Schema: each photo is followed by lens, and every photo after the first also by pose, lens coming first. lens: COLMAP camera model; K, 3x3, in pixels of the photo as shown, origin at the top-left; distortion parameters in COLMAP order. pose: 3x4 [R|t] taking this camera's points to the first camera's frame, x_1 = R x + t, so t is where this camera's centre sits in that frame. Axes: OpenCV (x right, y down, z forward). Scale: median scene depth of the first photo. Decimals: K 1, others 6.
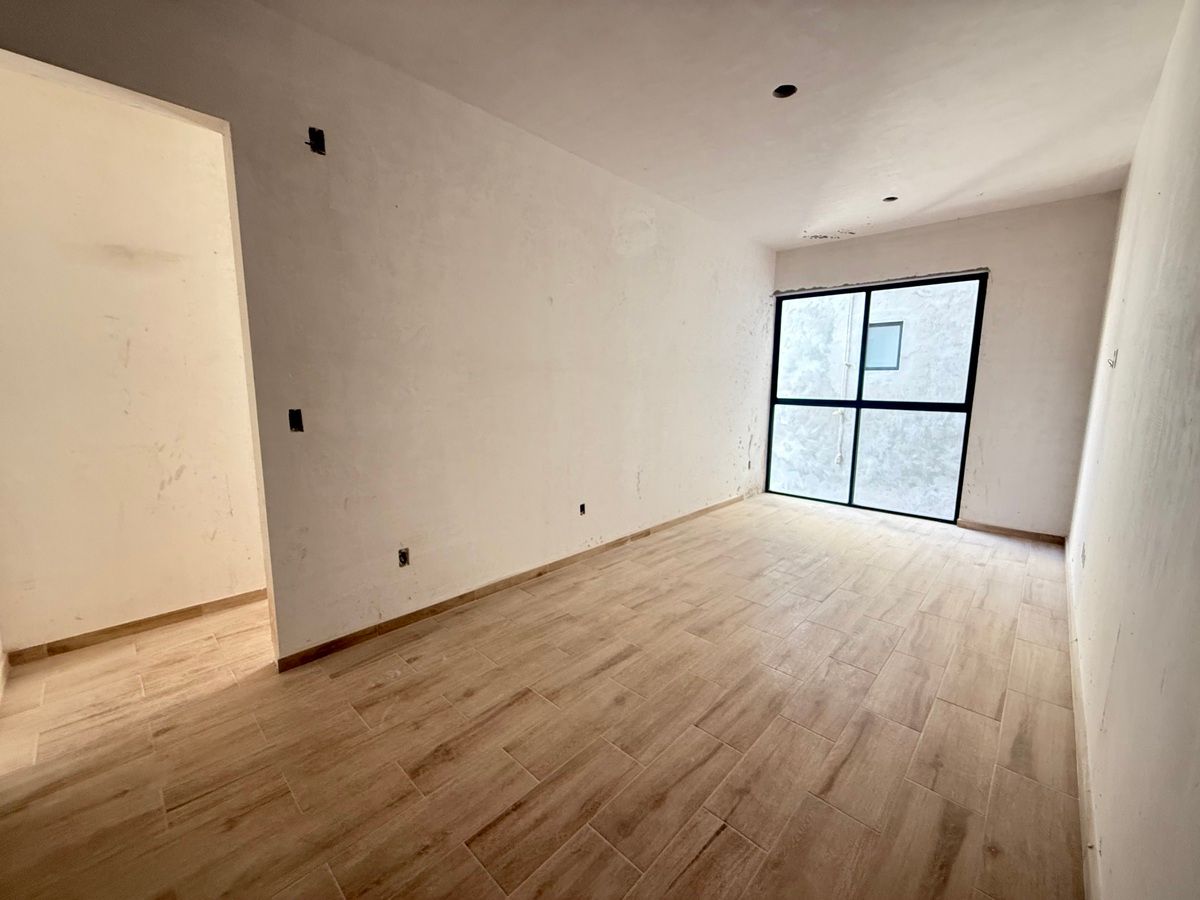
lens RADIAL K [[482.9, 0, 600.2], [0, 482.9, 453.3], [0, 0, 1]] dist [-0.000731, 0.000051]
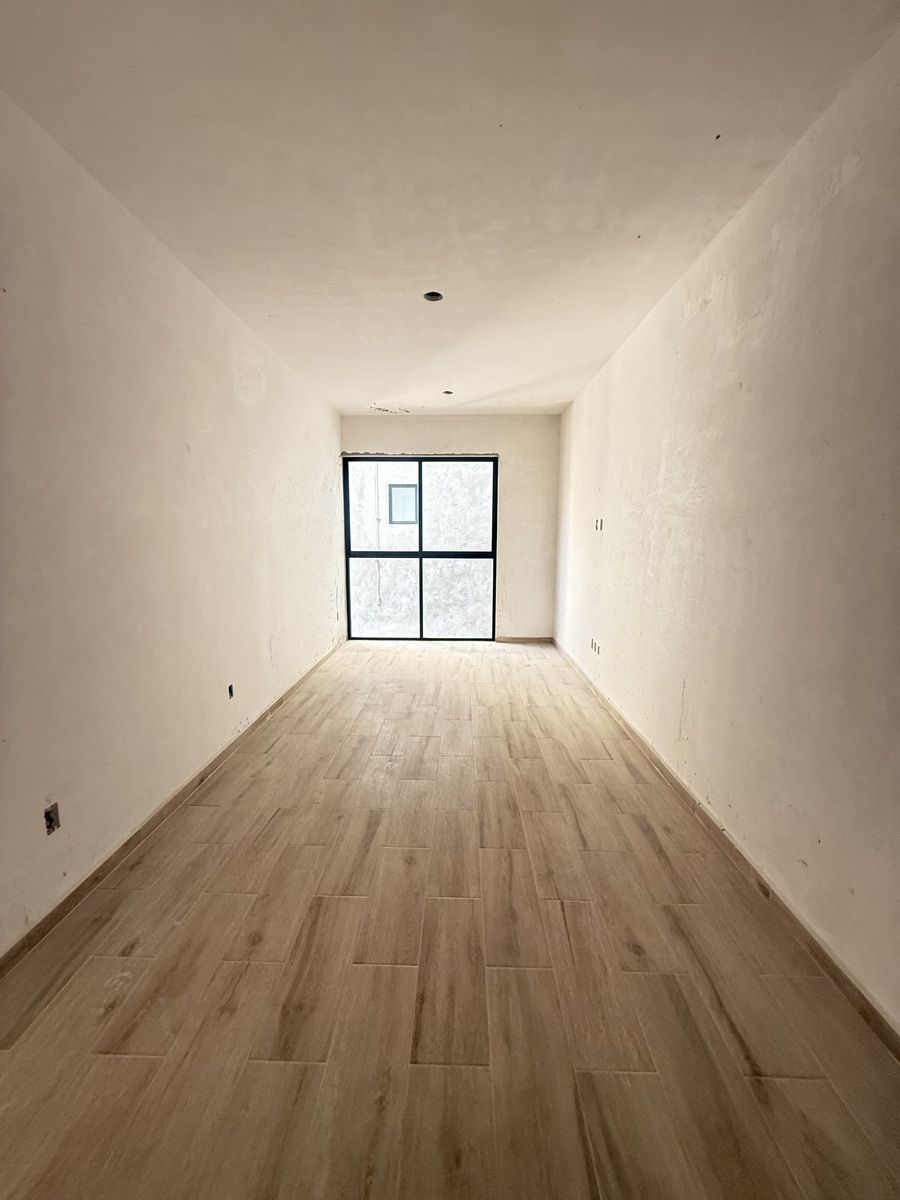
lens RADIAL K [[477.6, 0, 450.0], [0, 477.6, 600.0], [0, 0, 1]] dist [-0.001605, 0.000109]
pose [[0.741778, -0.102031, 0.662839, -0.403064], [0.101472, 0.994056, 0.039459, -0.055723], [-0.662925, 0.037990, 0.747722, 0.127809]]
